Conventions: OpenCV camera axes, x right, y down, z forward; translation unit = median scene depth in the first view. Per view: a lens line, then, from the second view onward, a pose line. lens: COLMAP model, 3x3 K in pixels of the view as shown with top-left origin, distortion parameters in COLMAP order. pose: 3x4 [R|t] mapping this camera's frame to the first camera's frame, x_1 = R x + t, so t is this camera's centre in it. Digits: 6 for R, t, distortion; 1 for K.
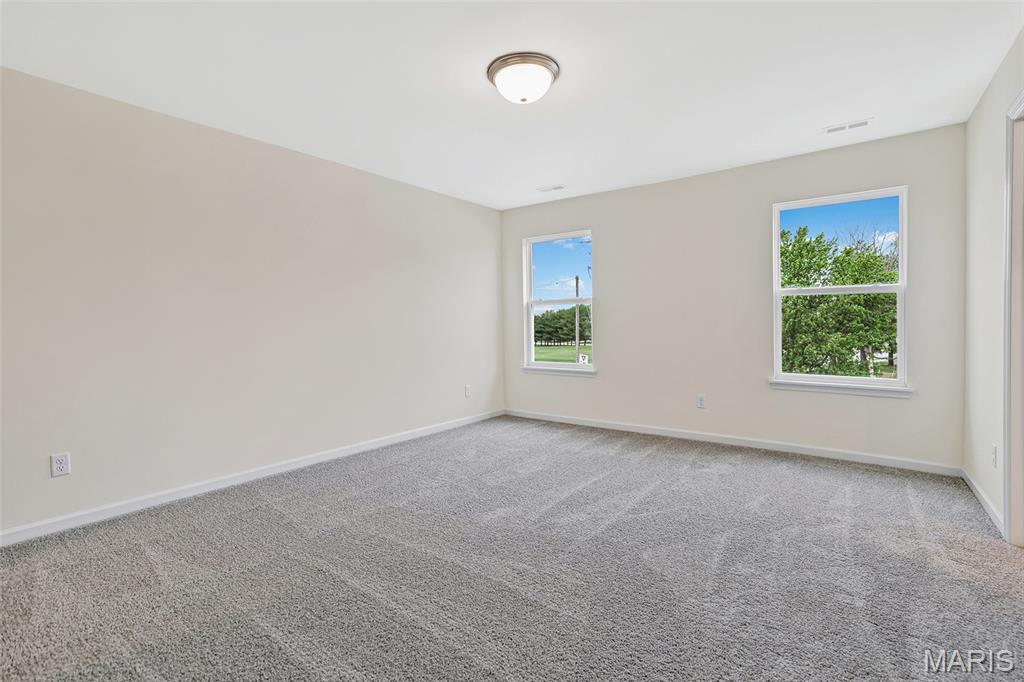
lens RADIAL K [[457.7, 0, 514.3], [0, 457.7, 336.0], [0, 0, 1]] dist [-0.010648, 0.000925]
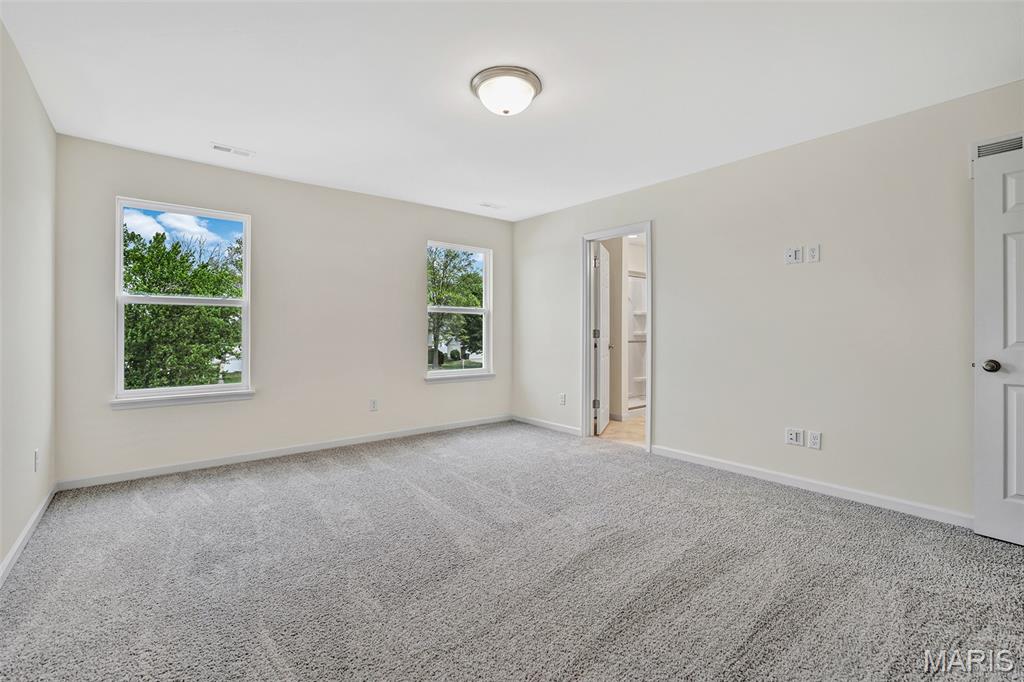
lens RADIAL K [[453.0, 0, 513.4], [0, 453.0, 341.8], [0, 0, 1]] dist [-0.018132, 0.000211]
pose [[0.266259, -0.017917, 0.963735, -0.099685], [0.029504, 0.999510, 0.010431, -0.000965], [-0.963450, 0.025657, 0.266657, 0.077196]]
